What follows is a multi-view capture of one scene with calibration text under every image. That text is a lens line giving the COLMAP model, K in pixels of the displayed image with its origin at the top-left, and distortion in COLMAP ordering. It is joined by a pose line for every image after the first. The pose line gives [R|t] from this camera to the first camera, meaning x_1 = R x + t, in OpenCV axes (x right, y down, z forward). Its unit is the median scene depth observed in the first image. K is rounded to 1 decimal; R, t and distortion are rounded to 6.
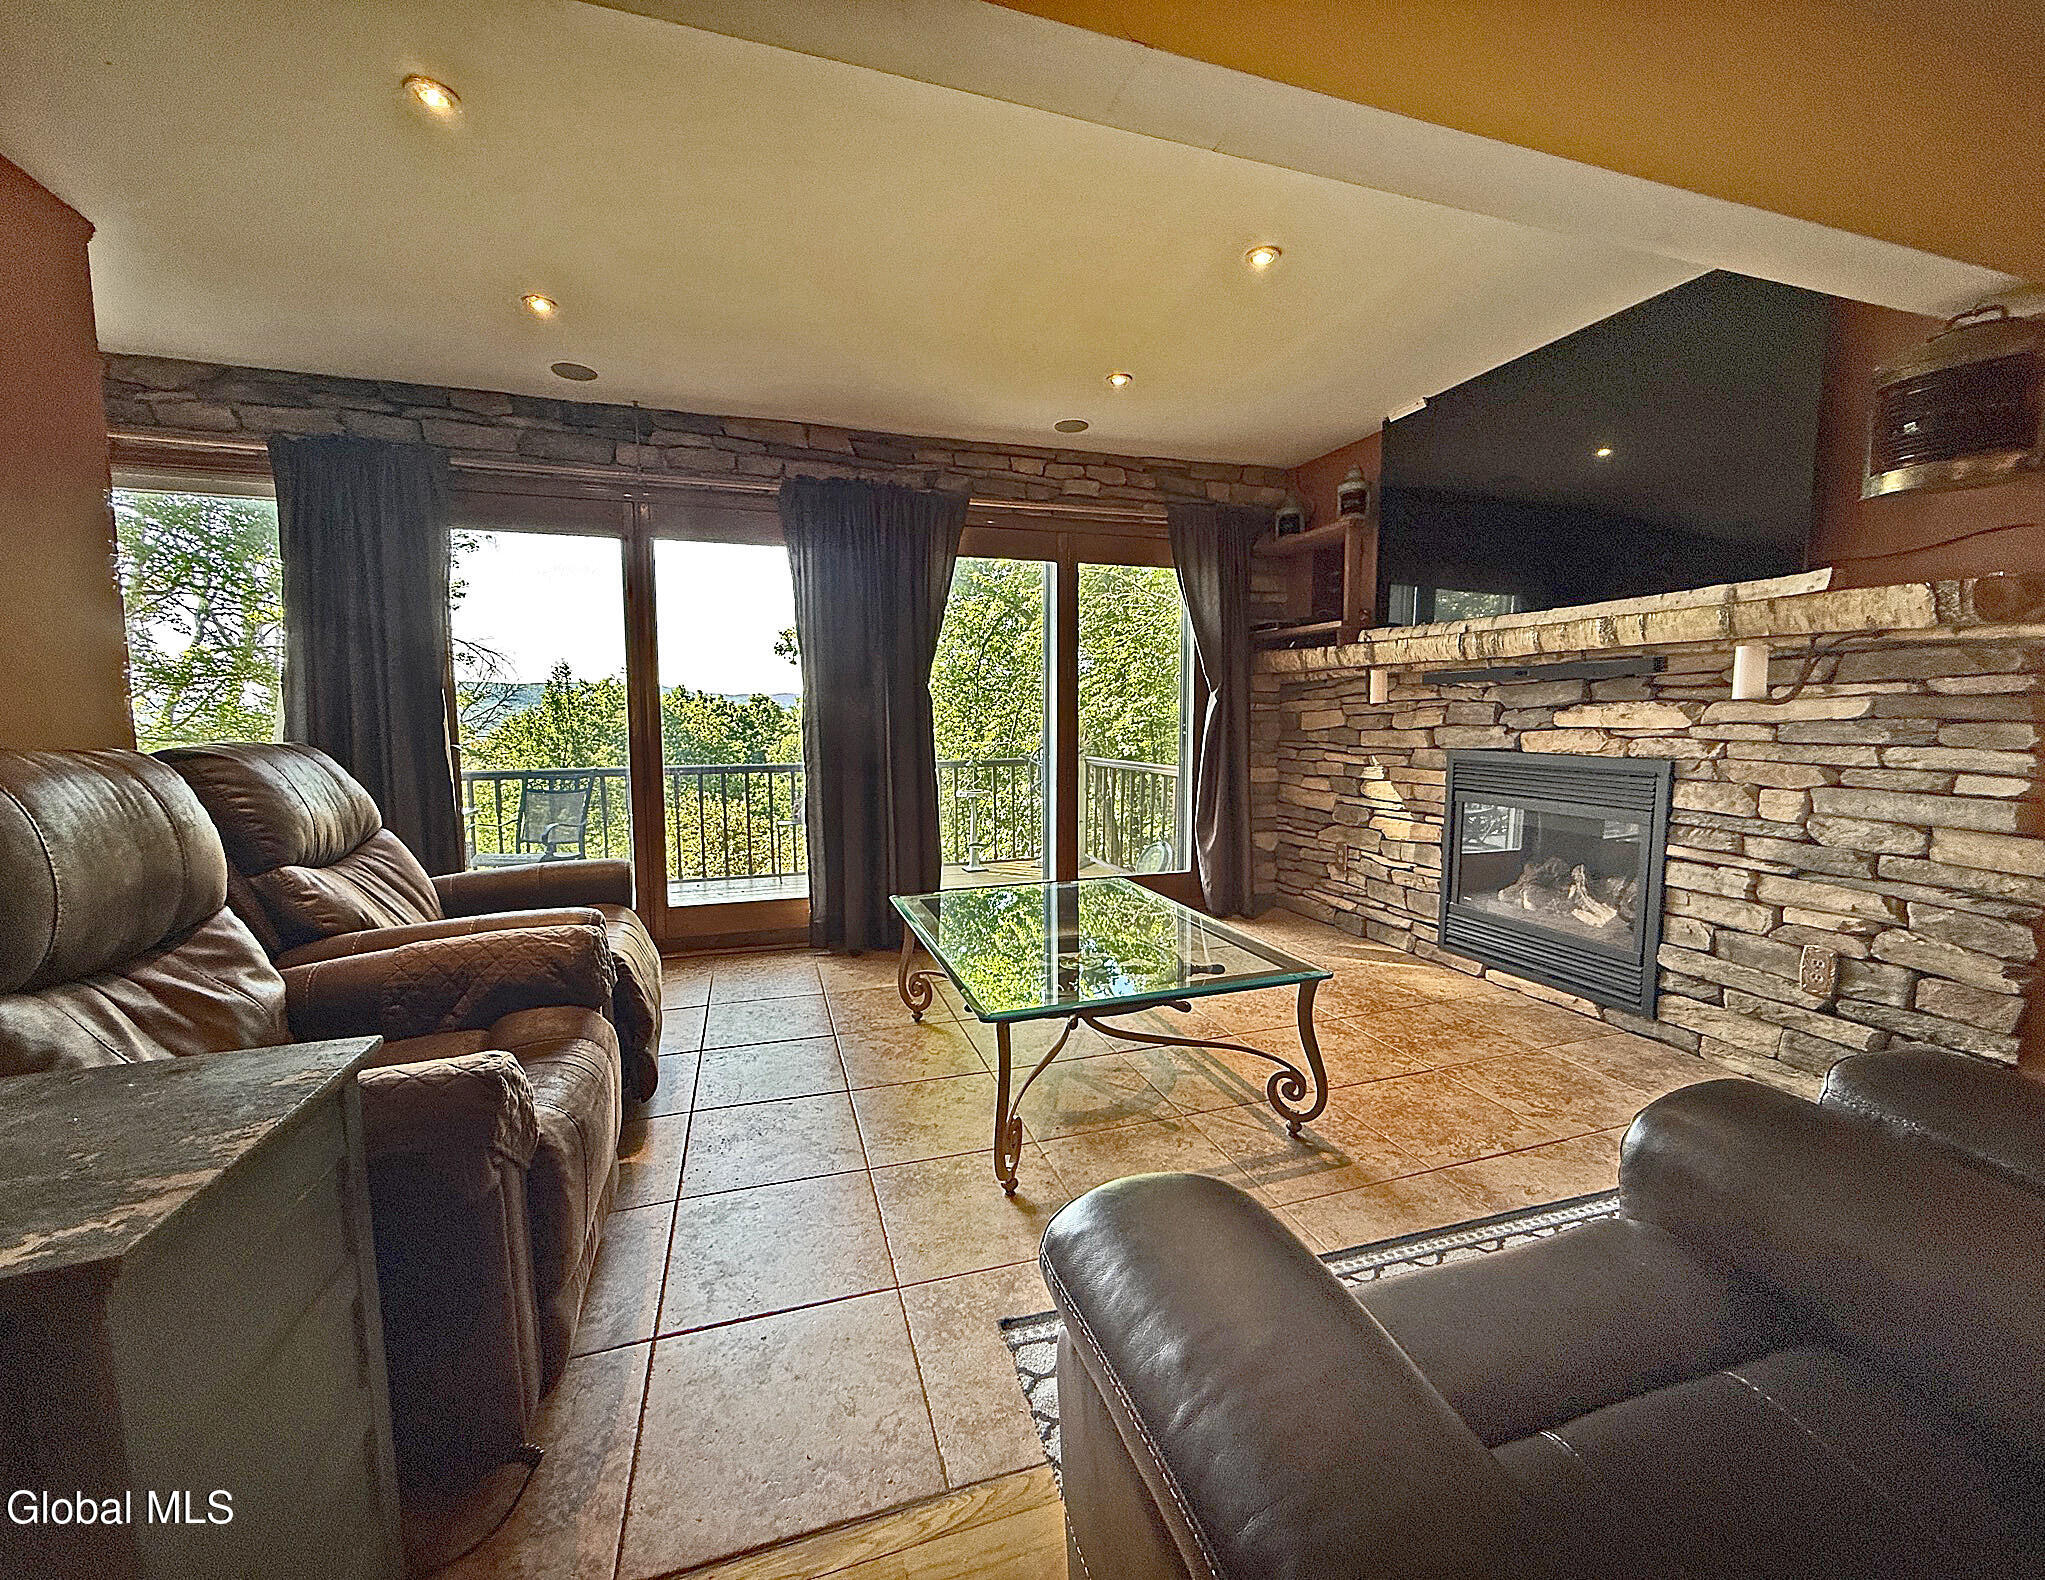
lens RADIAL K [[816.0, 0, 1022.5], [0, 816.0, 790.0], [0, 0, 1]] dist [-0.000664, 0.000279]
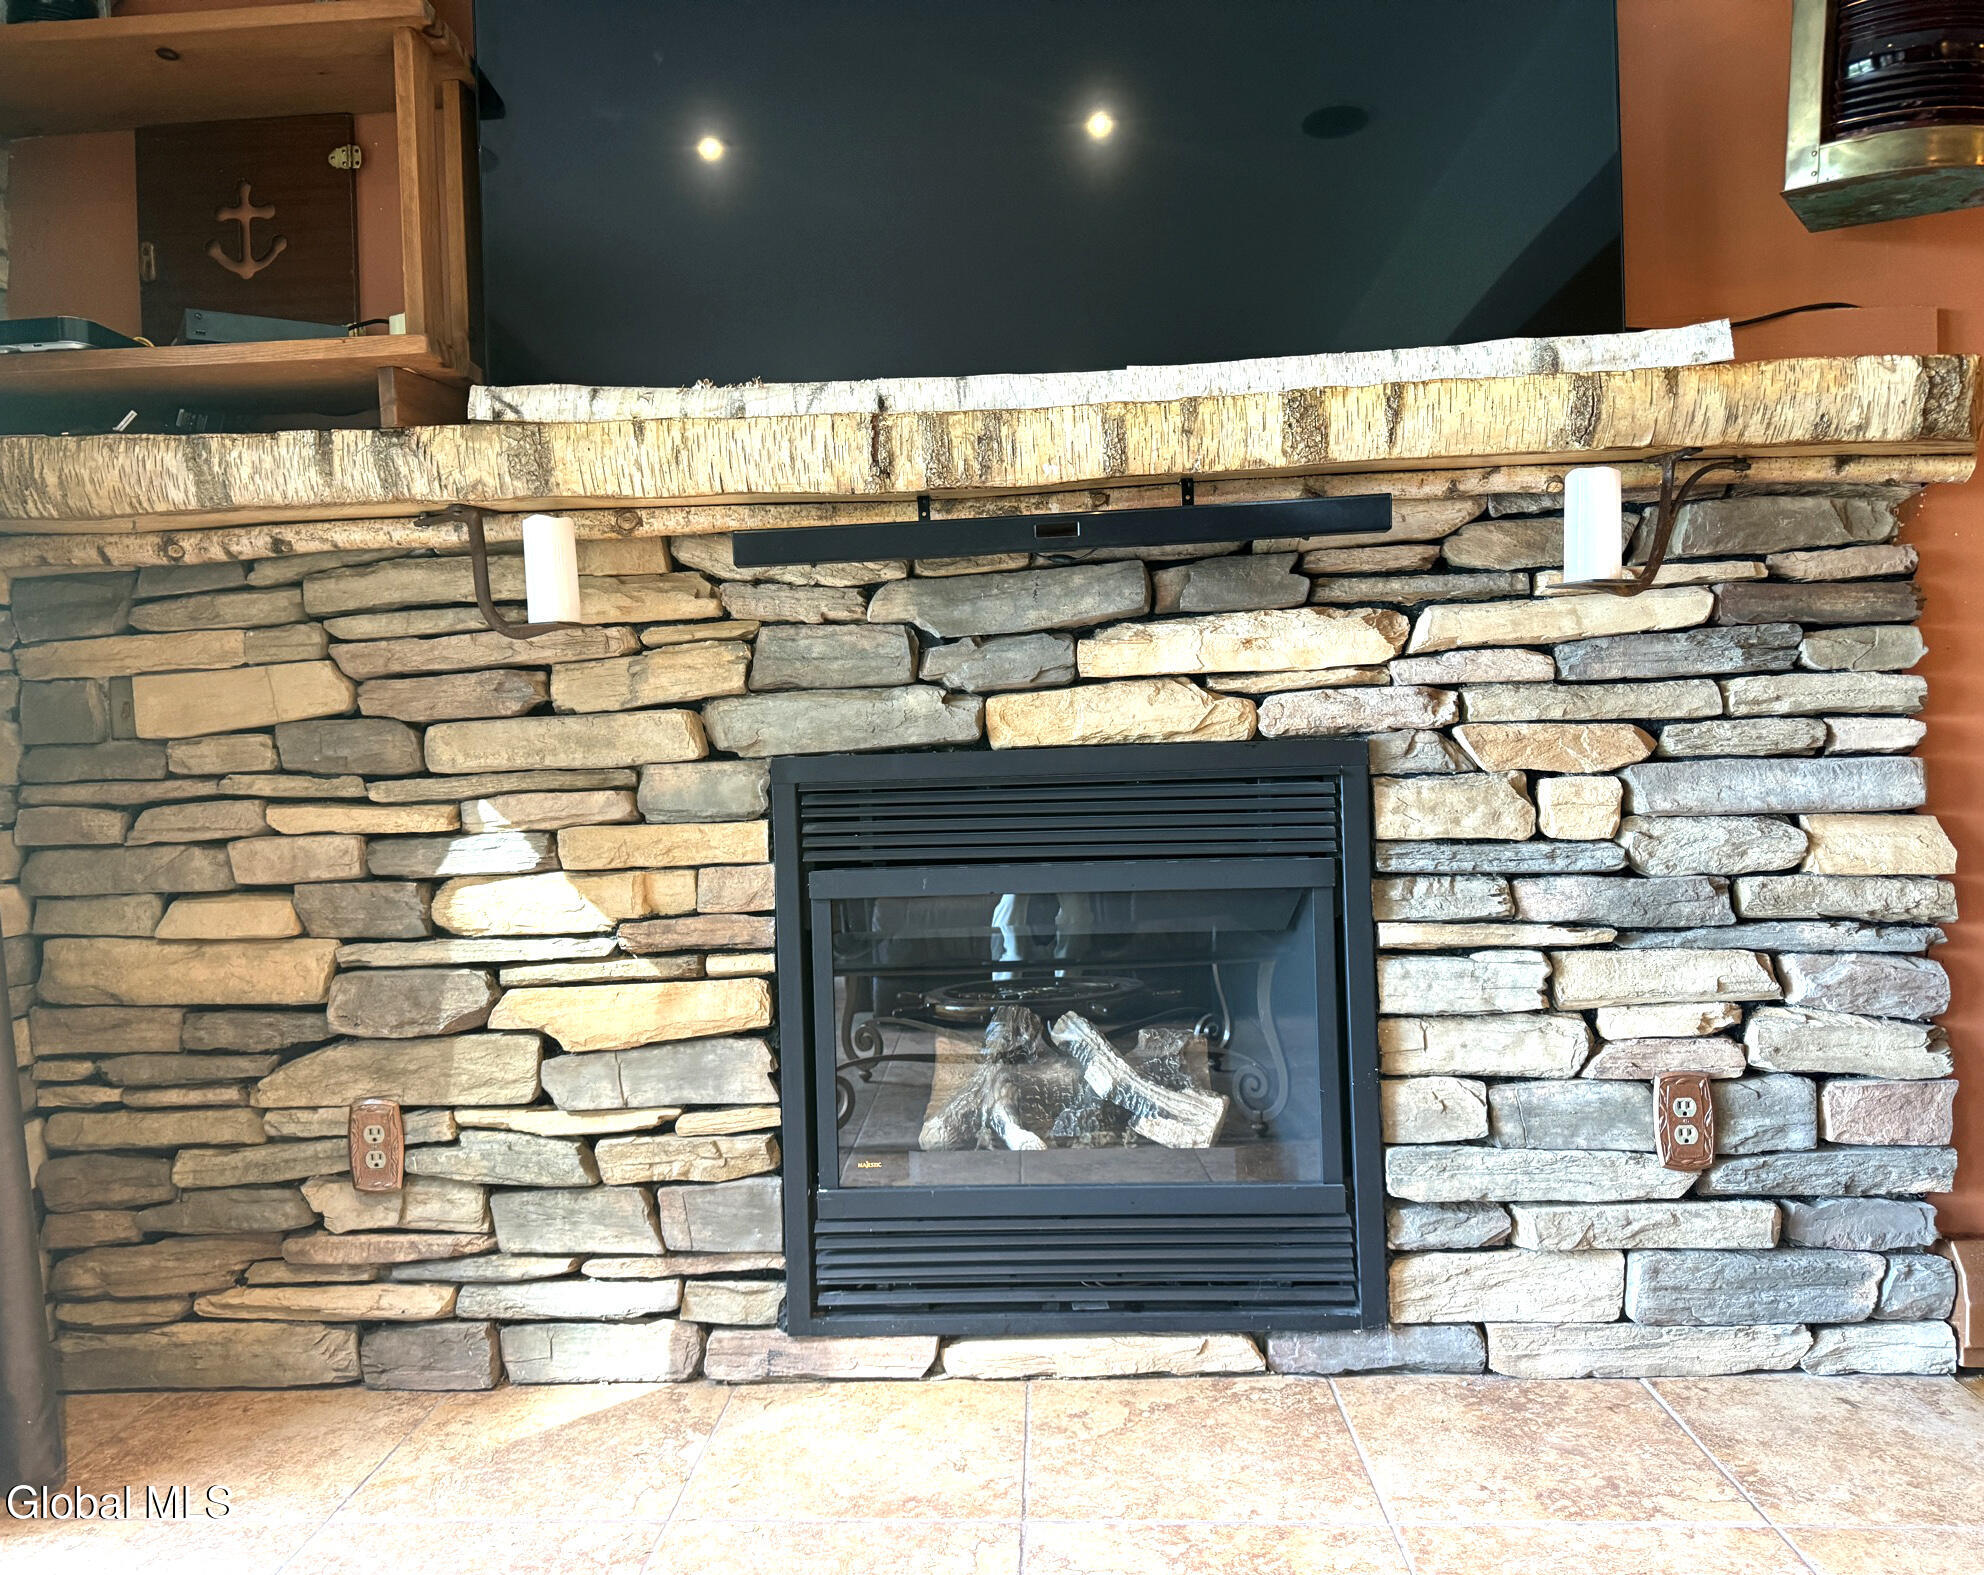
lens RADIAL K [[1420.7, 0, 958.6], [0, 1420.7, 788.4], [0, 0, 1]] dist [0.068172, -0.094660]
pose [[0.379450, -0.024460, 0.924889, -0.021672], [0.121912, 0.992256, -0.023775, -0.015957], [-0.917145, 0.121776, 0.379494, 0.904478]]
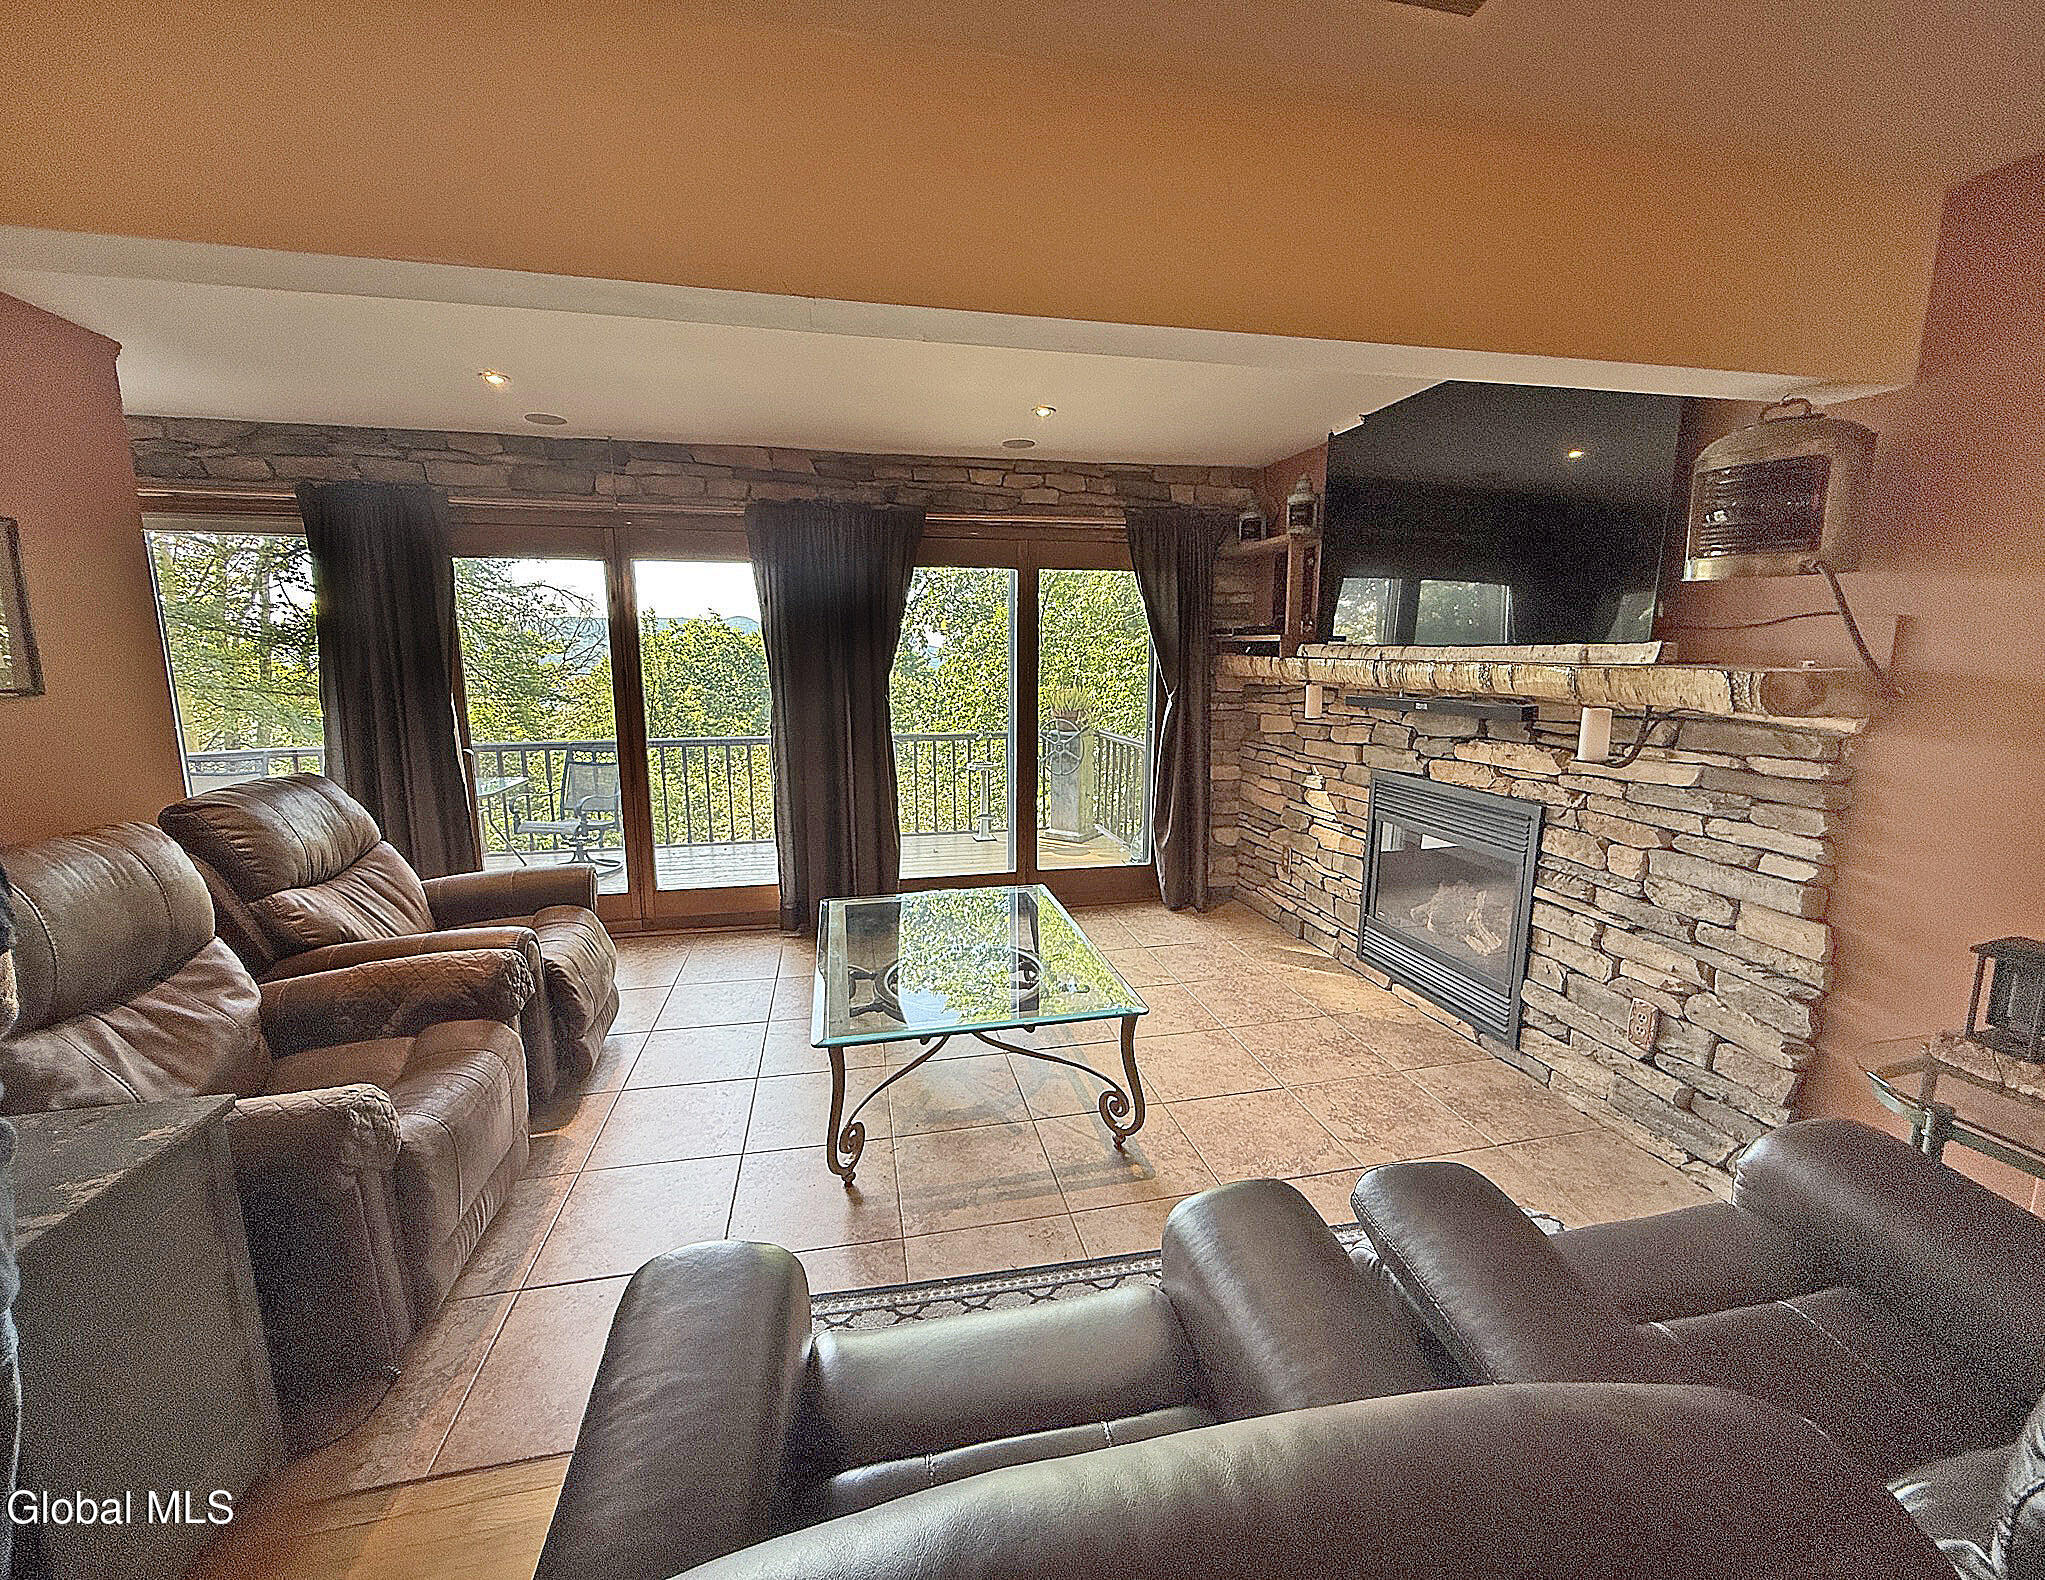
lens RADIAL K [[816.0, 0, 1022.5], [0, 816.0, 790.0], [0, 0, 1]] dist [-0.000664, 0.000279]
pose [[0.994719, 0.022017, -0.100248, 0.247962], [-0.014239, 0.996879, 0.077651, -0.124918], [0.101645, -0.075813, 0.991928, -0.076863]]
